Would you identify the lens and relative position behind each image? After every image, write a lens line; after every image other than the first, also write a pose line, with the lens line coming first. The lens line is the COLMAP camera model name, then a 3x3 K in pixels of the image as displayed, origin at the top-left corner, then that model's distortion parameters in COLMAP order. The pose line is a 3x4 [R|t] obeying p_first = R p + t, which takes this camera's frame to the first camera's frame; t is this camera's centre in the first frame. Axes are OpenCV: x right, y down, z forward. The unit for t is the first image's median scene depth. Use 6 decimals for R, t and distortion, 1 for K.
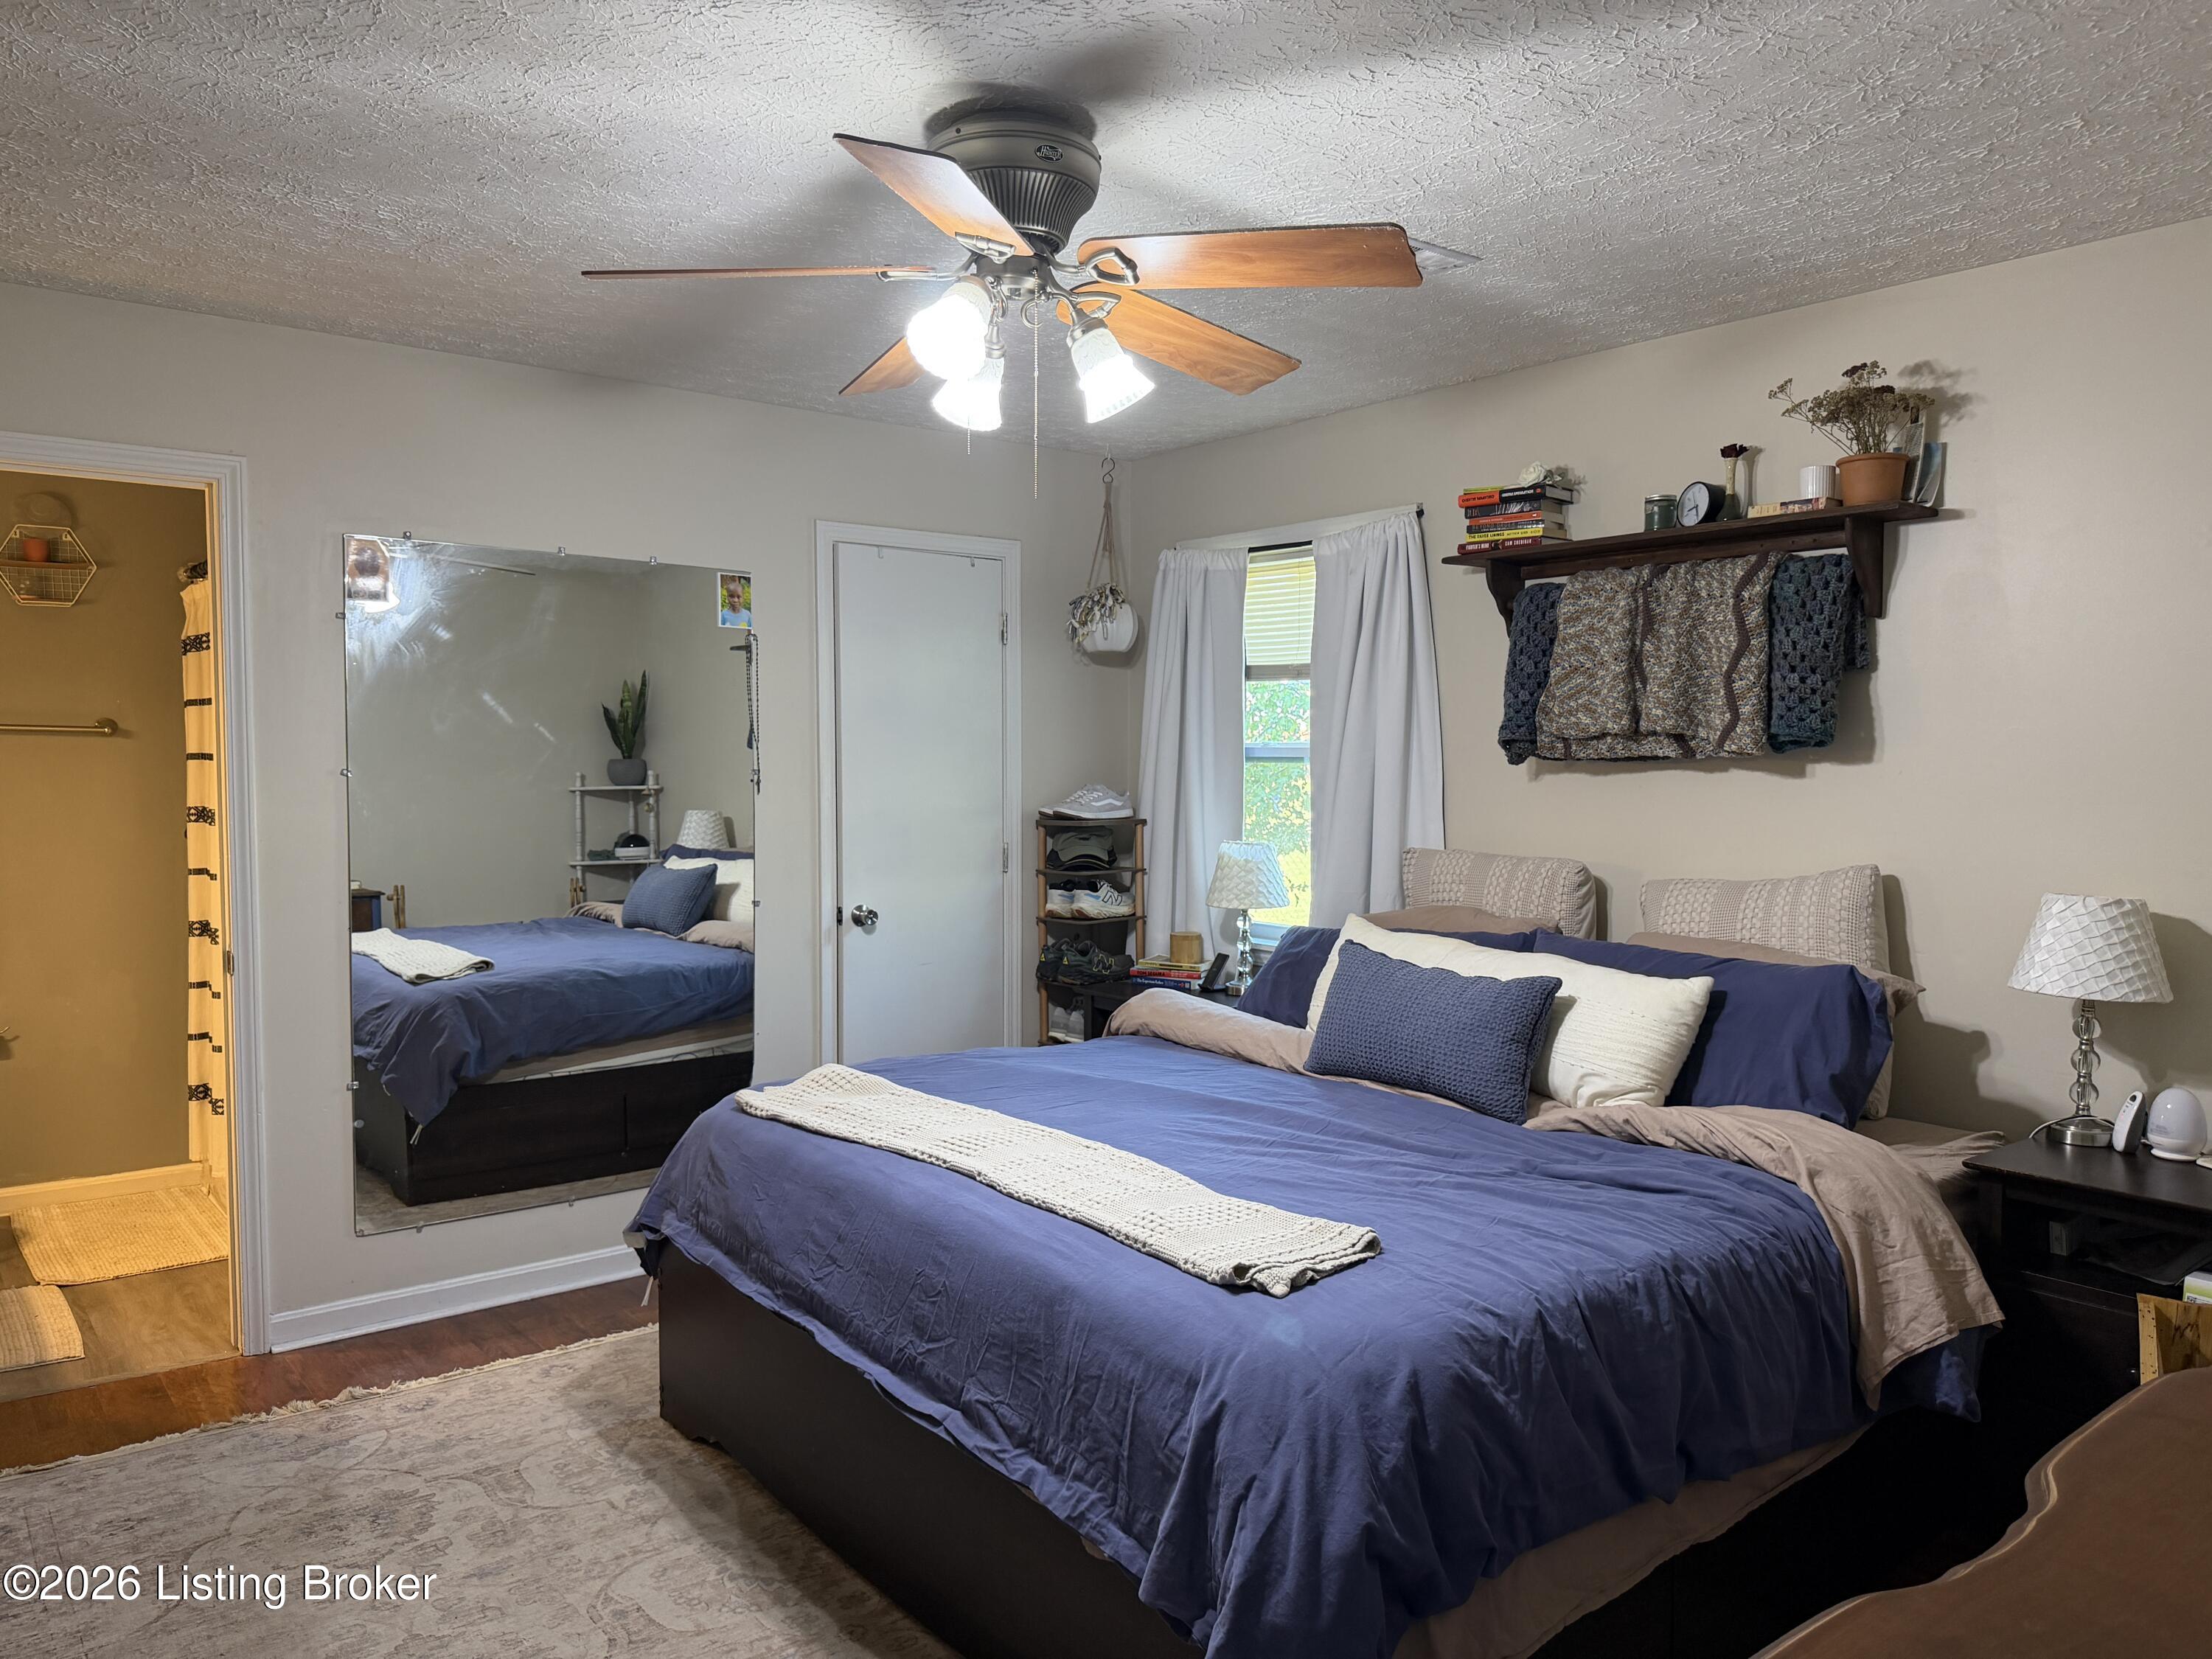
lens RADIAL K [[1543.9, 0, 1087.4], [0, 1543.9, 830.2], [0, 0, 1]] dist [0.059371, -0.079358]
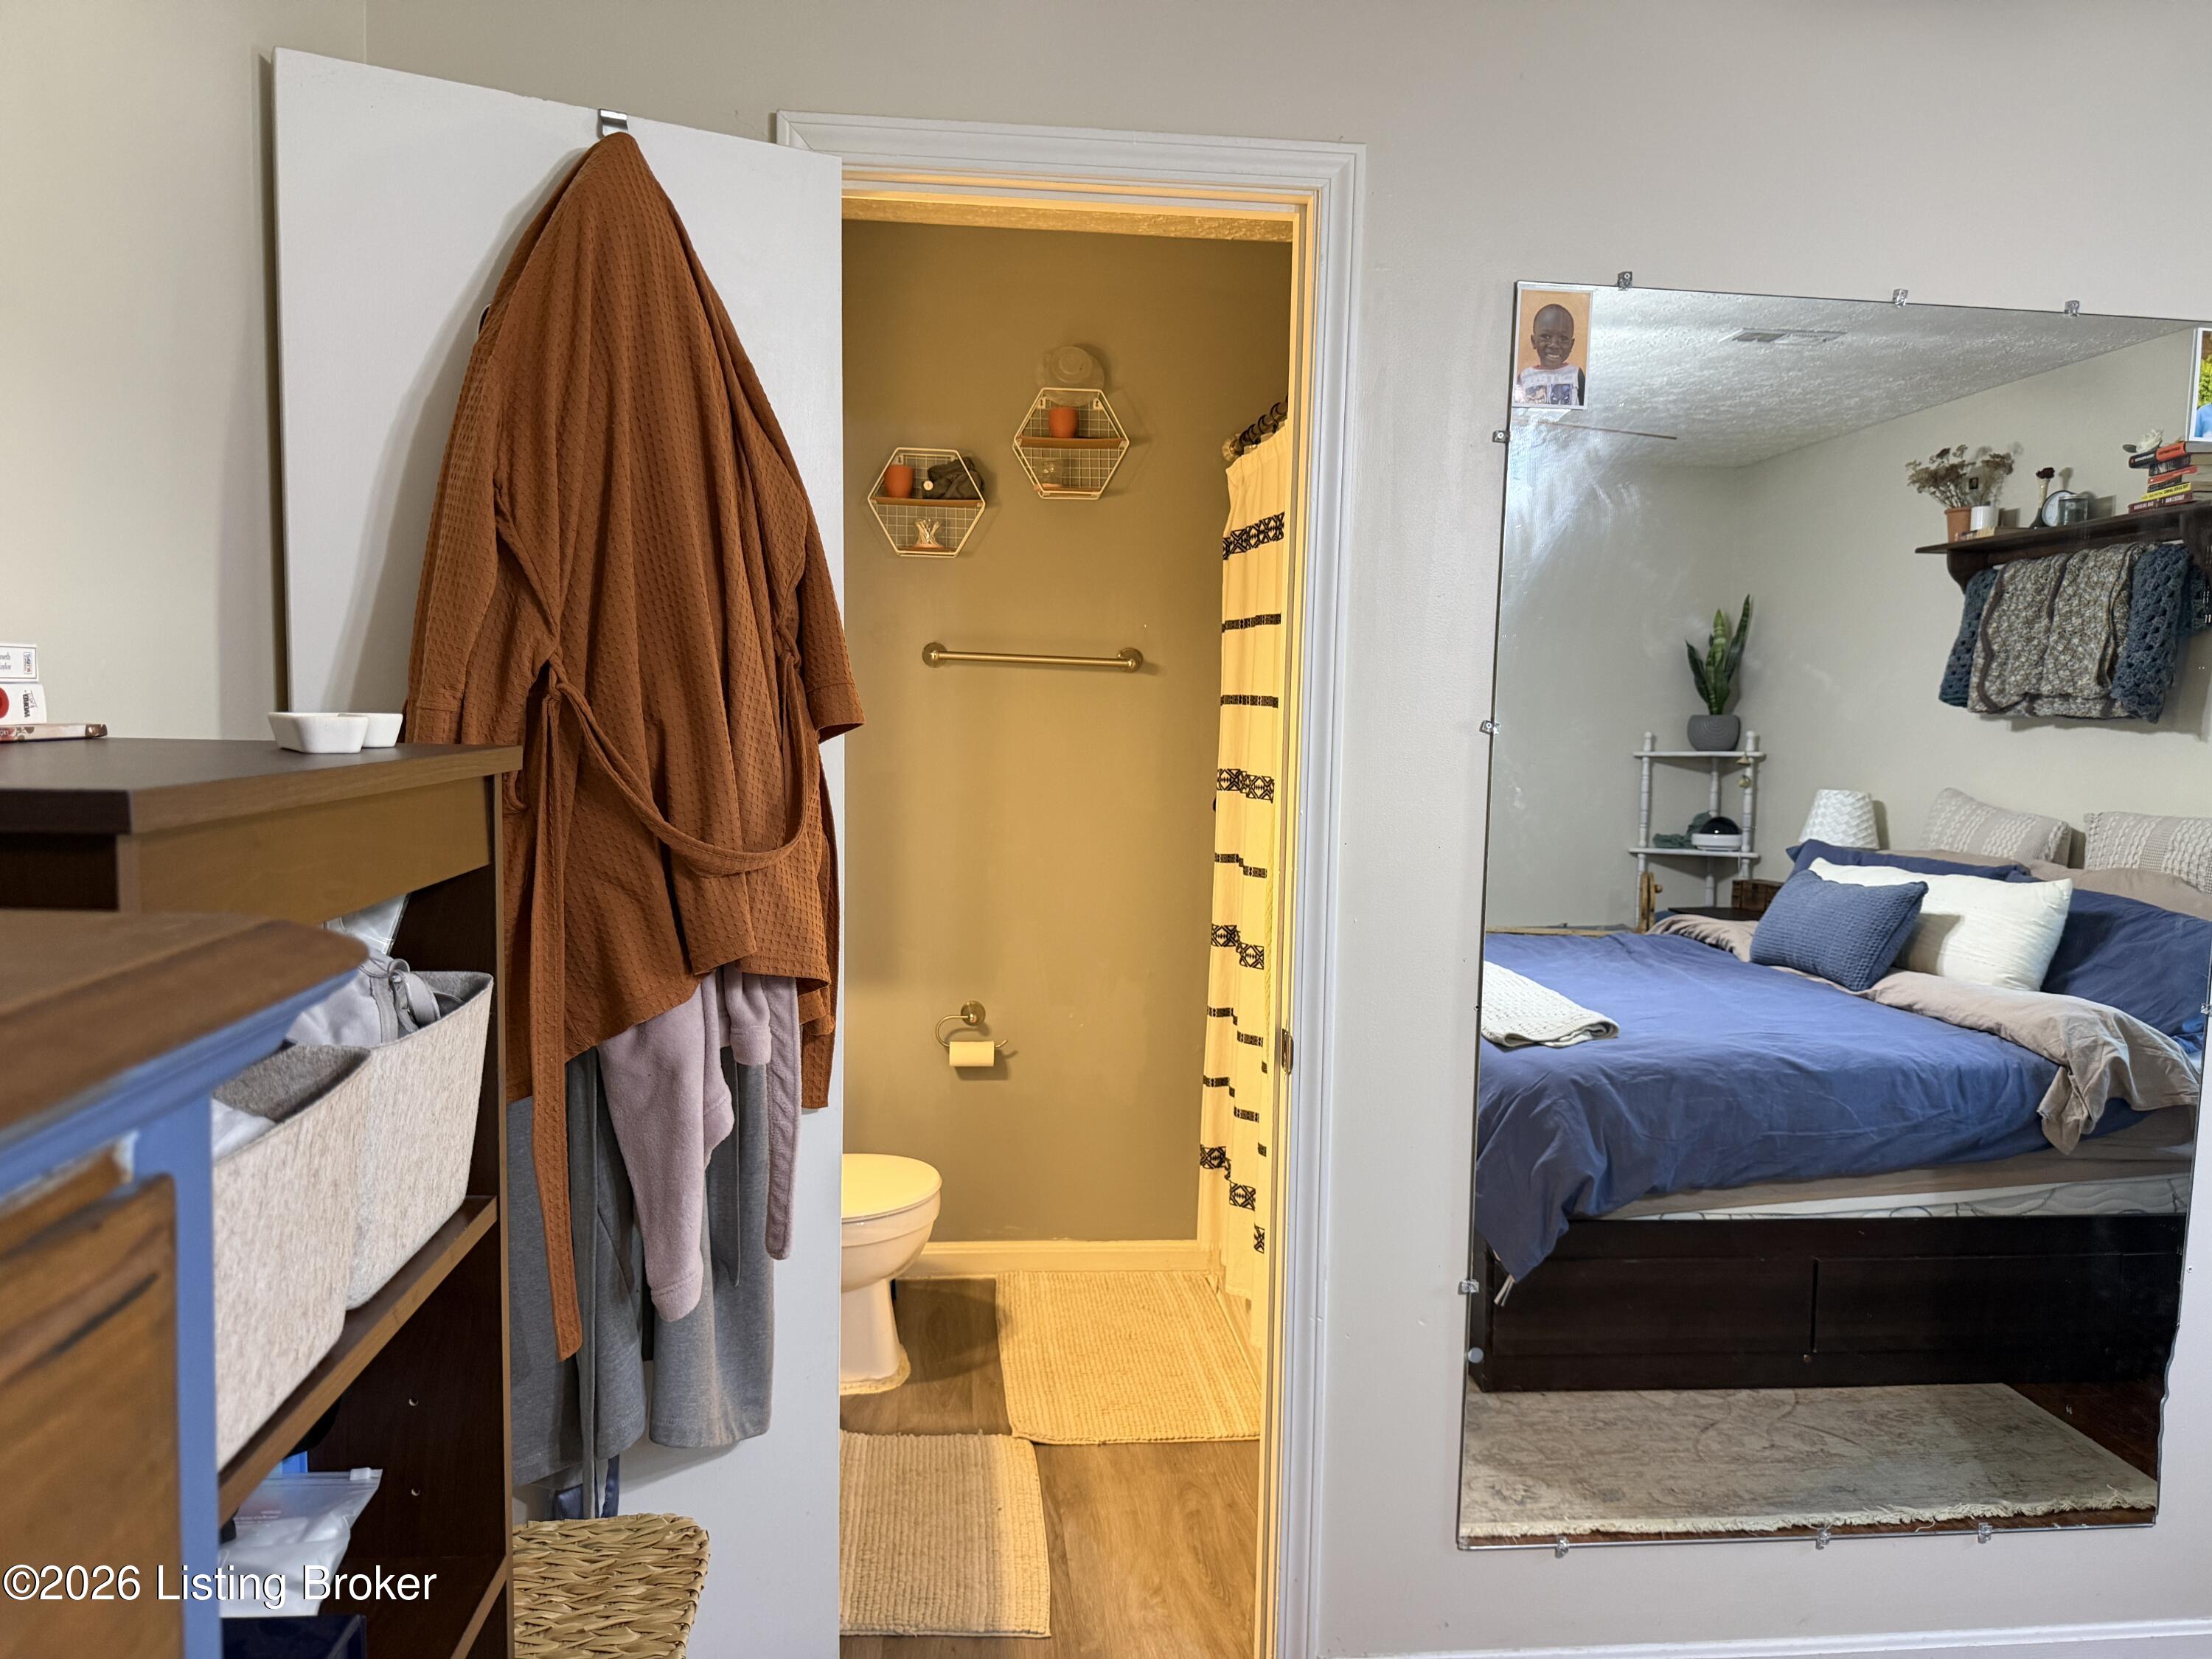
lens RADIAL K [[1543.9, 0, 1094.8], [0, 1543.9, 838.3], [0, 0, 1]] dist [0.059371, -0.079358]
pose [[0.833035, 0.063996, -0.549506, -0.203403], [-0.046455, 0.997870, 0.045789, -0.011293], [0.551266, -0.012616, 0.834234, 0.328368]]
